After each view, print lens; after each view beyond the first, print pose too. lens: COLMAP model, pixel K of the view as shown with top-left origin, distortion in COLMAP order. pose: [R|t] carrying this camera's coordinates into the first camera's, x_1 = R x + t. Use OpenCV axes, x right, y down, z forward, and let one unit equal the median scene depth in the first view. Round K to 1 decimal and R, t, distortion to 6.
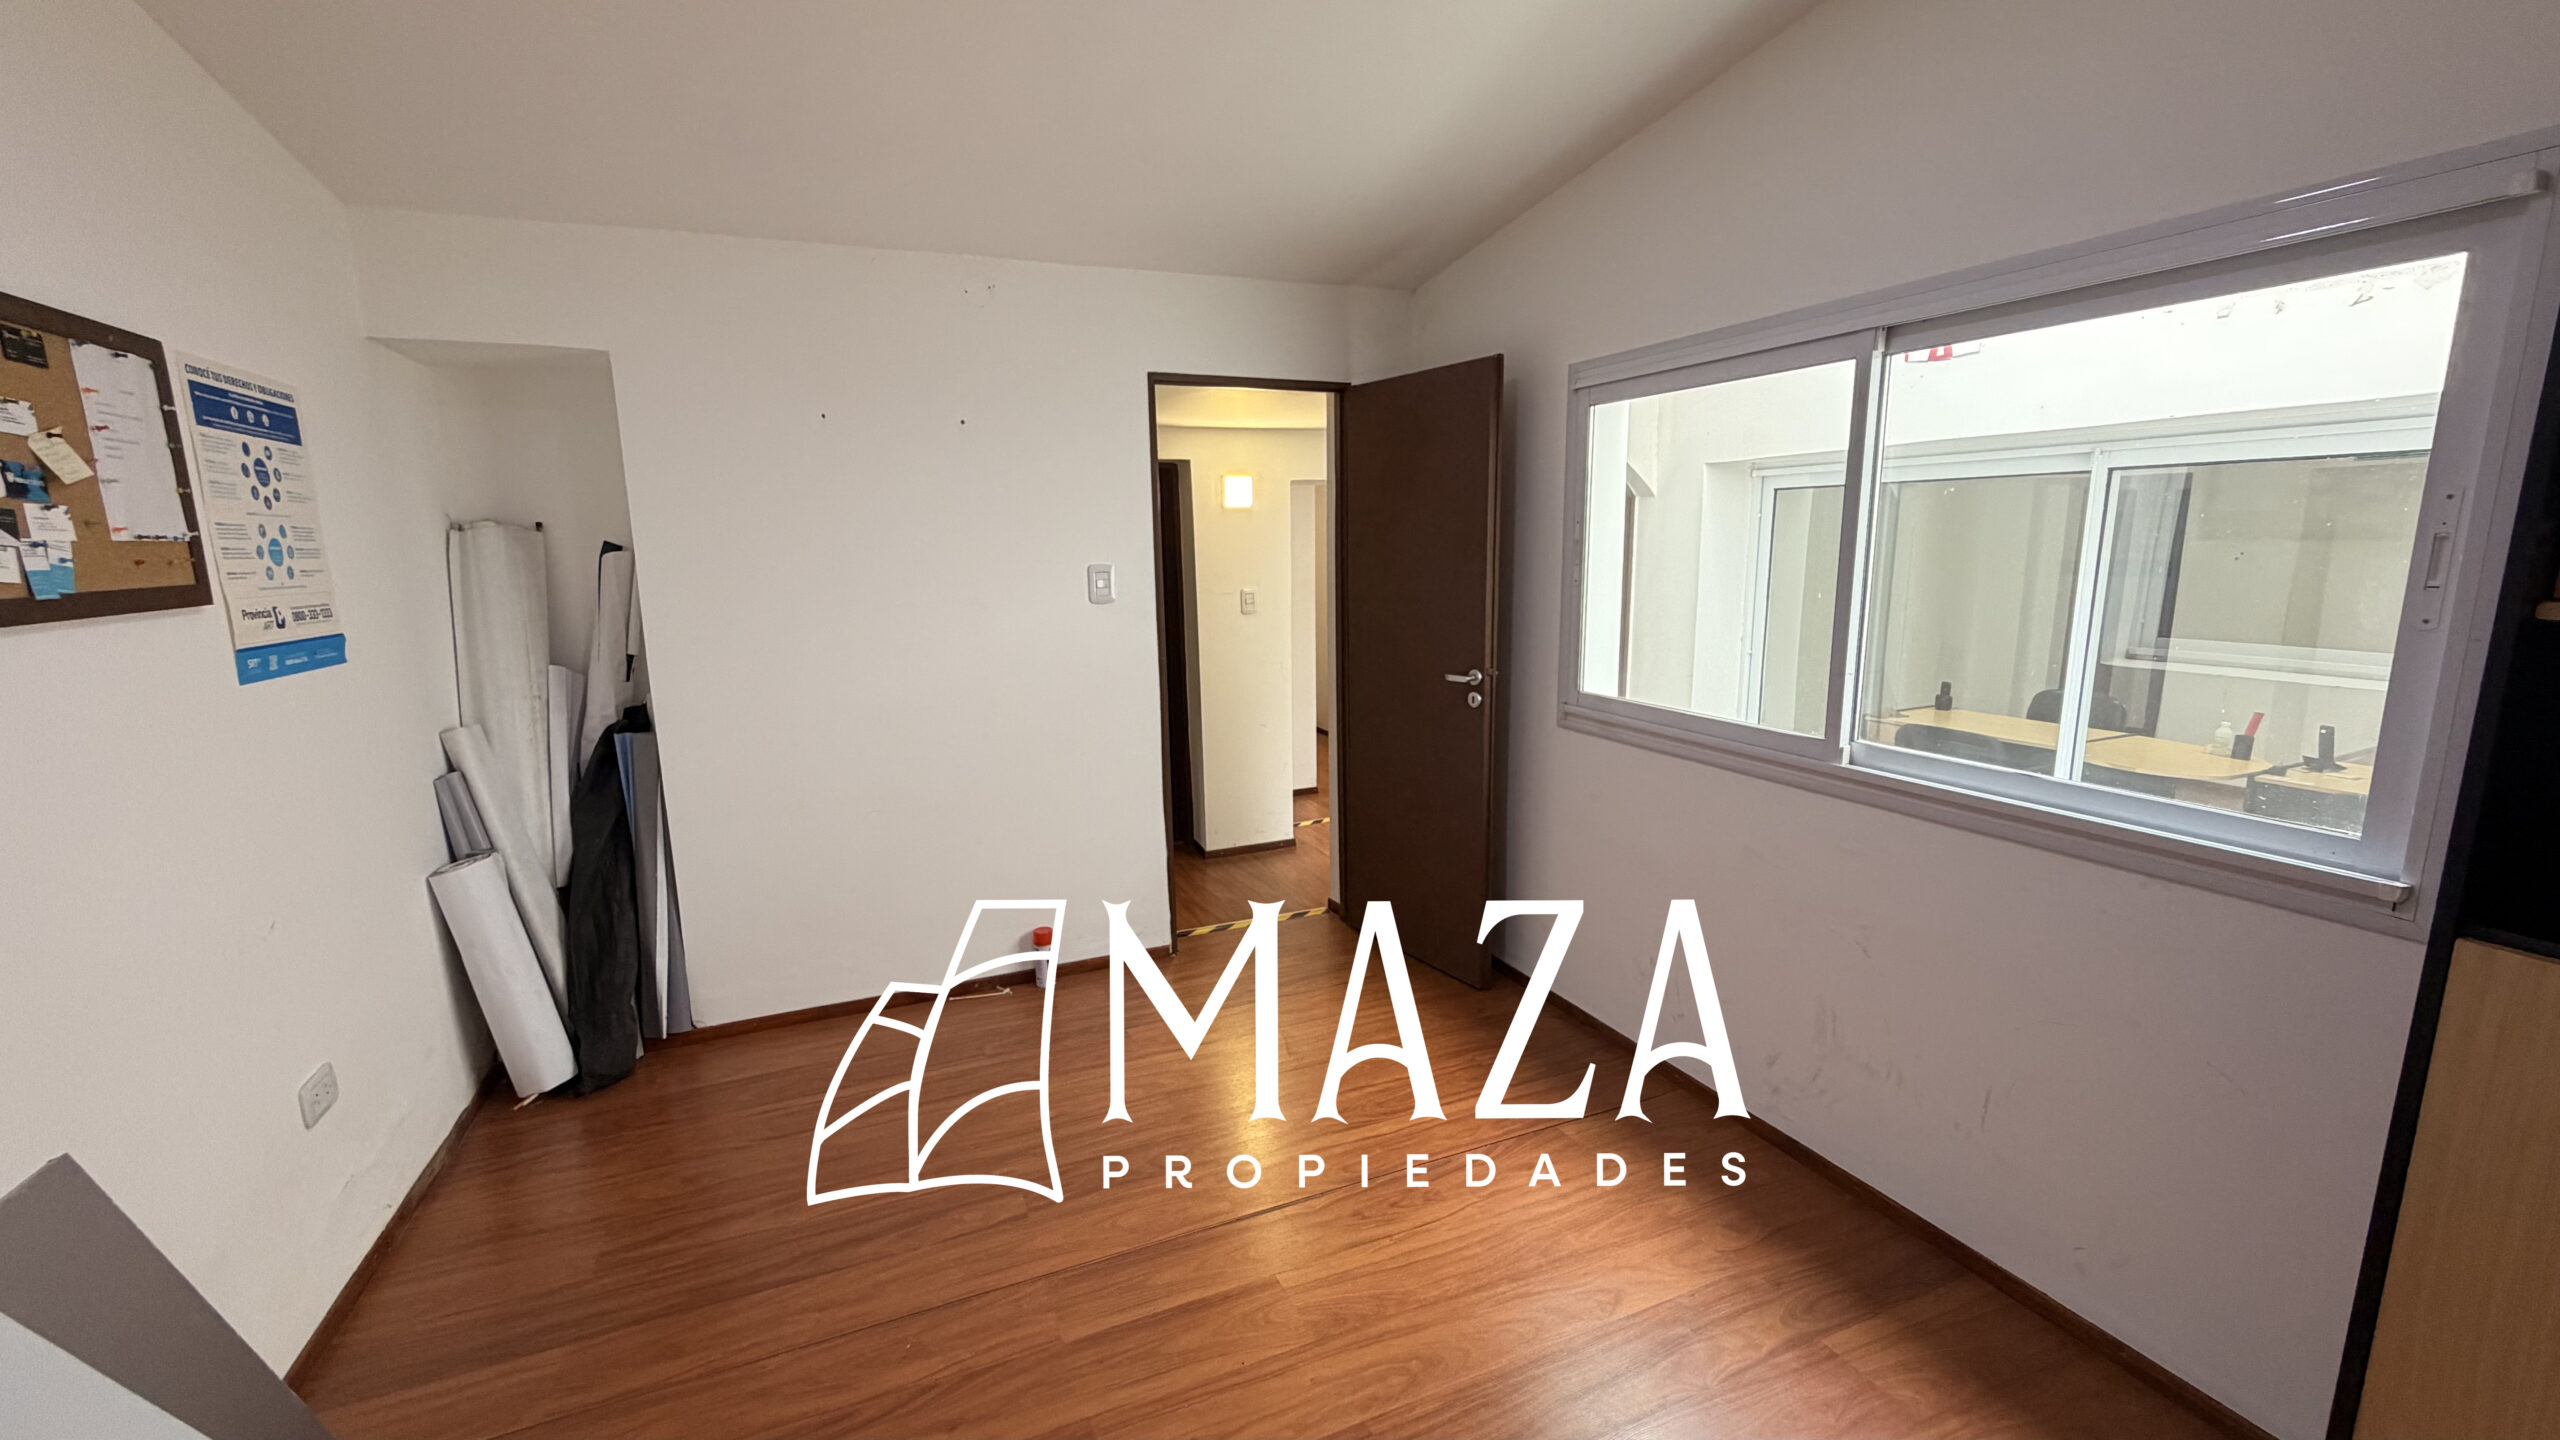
lens RADIAL K [[1028.9, 0, 1278.9], [0, 1028.9, 725.0], [0, 0, 1]] dist [-0.002127, -0.000068]
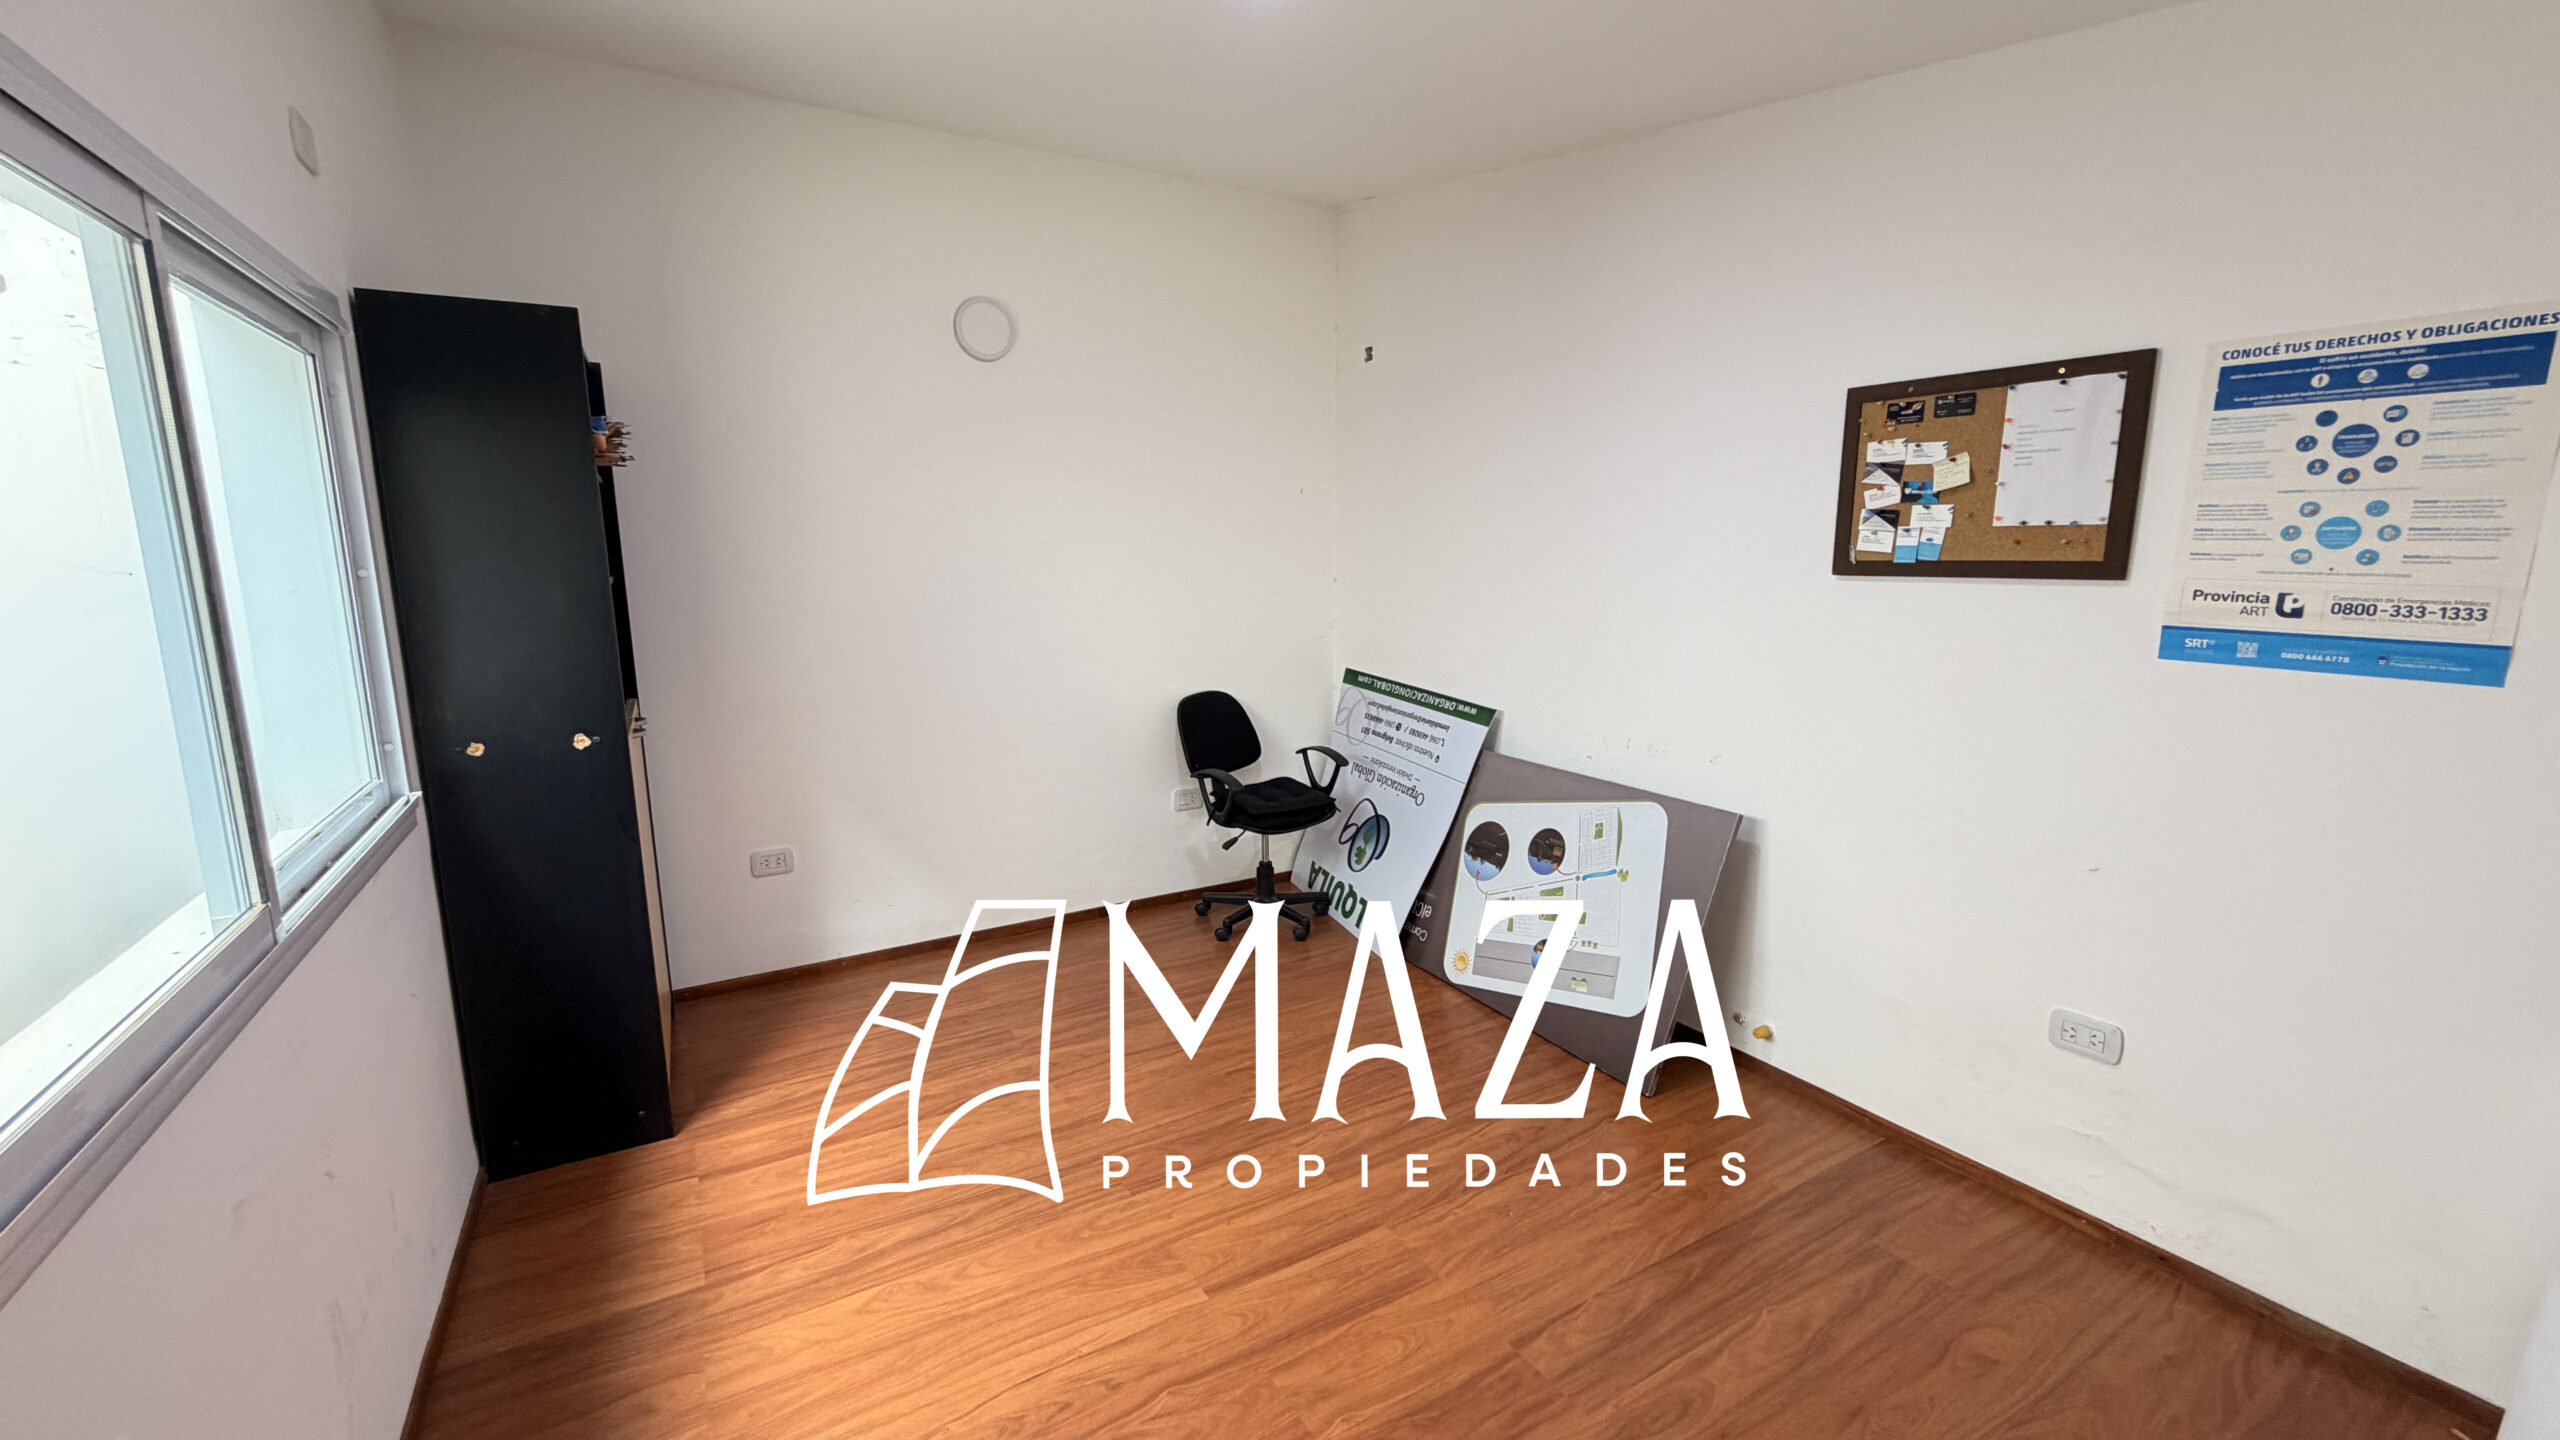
lens RADIAL K [[1028.9, 0, 1281.3], [0, 1028.9, 724.9], [0, 0, 1]] dist [-0.002127, -0.000068]
pose [[-0.990442, 0.043696, -0.130823, 0.035297], [-0.004557, 0.937608, 0.347665, -0.331877], [0.137852, 0.344938, -0.928447, 1.838953]]
